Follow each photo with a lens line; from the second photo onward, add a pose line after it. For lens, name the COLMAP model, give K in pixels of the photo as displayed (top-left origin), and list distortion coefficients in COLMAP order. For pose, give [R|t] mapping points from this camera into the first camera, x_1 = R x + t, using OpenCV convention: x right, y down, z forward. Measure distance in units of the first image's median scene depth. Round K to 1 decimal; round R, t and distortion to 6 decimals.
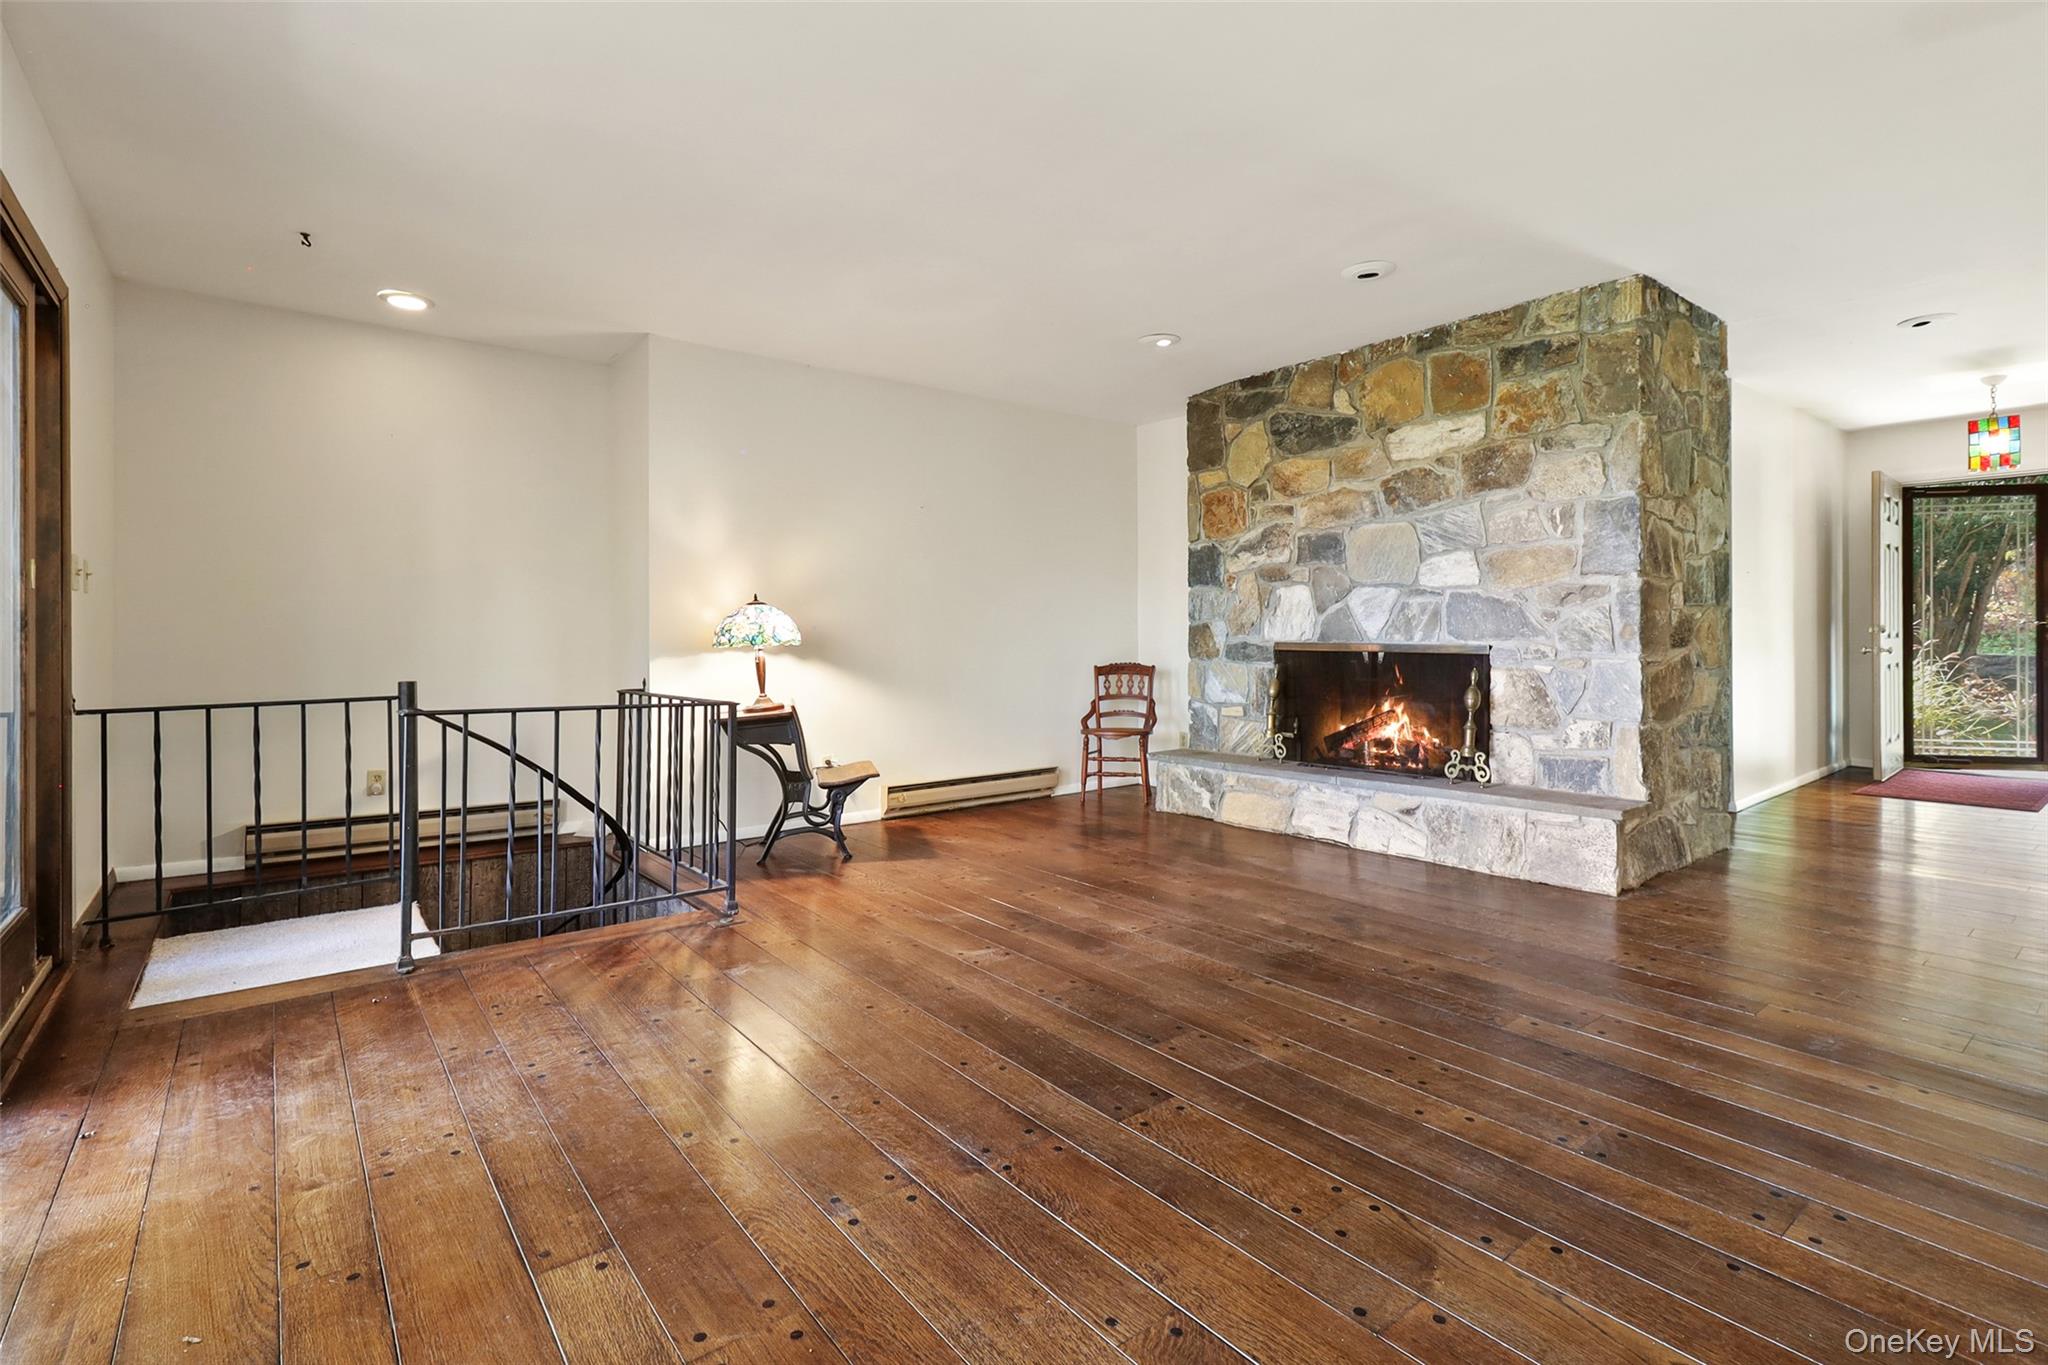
lens RADIAL K [[950.5, 0, 1032.9], [0, 950.5, 641.9], [0, 0, 1]] dist [0.006083, -0.000566]
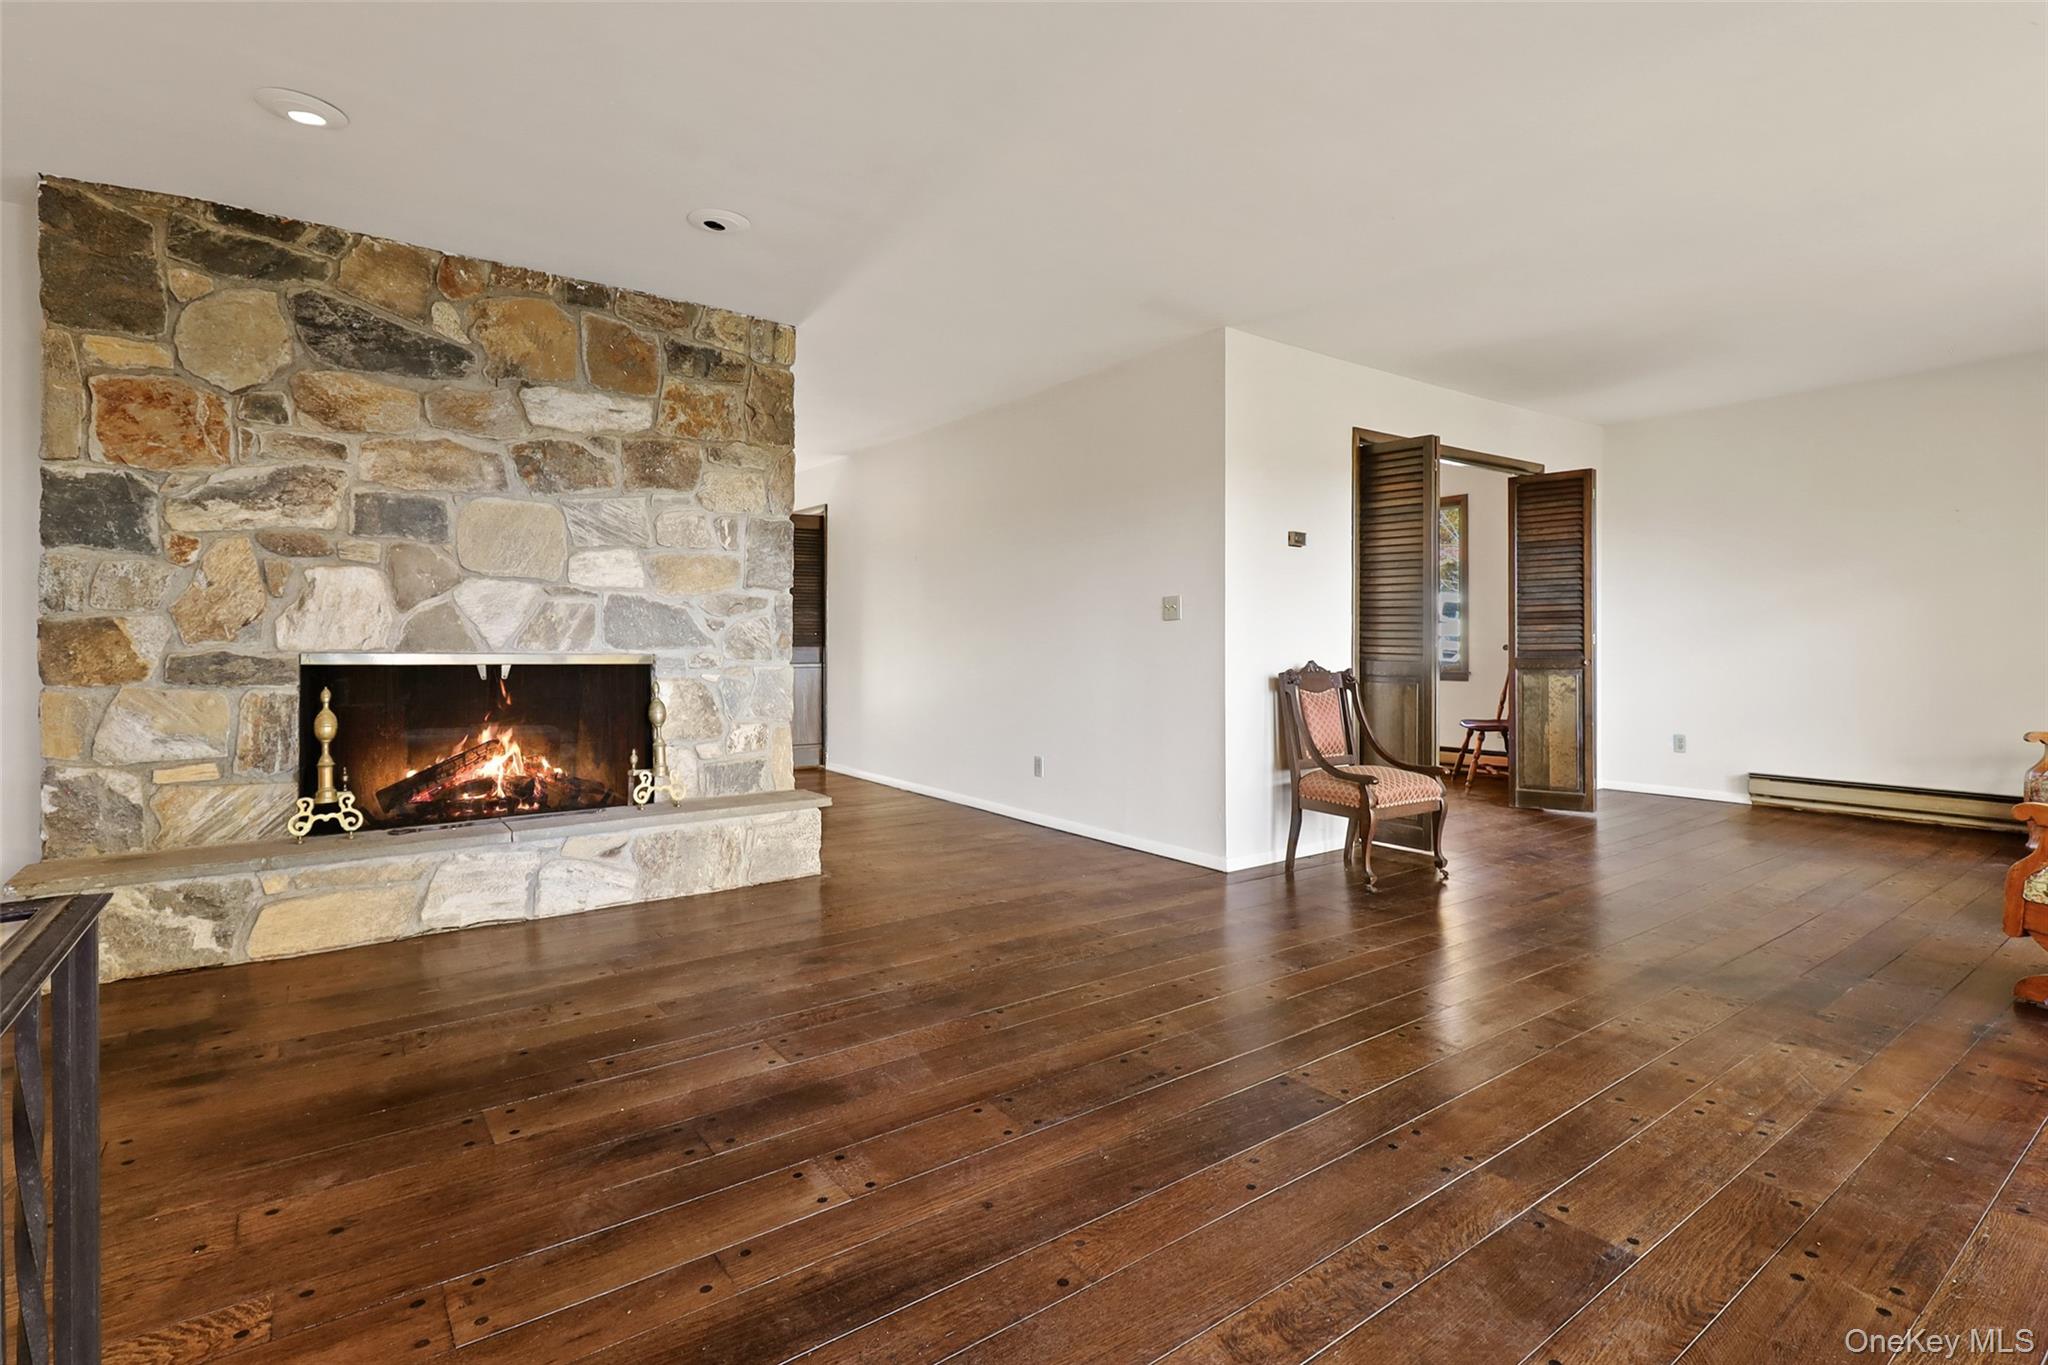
lens RADIAL K [[975.7, 0, 1029.7], [0, 975.7, 654.2], [0, 0, 1]] dist [0.002327, -0.001055]
pose [[0.032940, -0.004644, 0.999447, -0.432117], [0.004310, 0.999981, 0.004505, 0.000451], [-0.999448, 0.004159, 0.032960, 0.567508]]
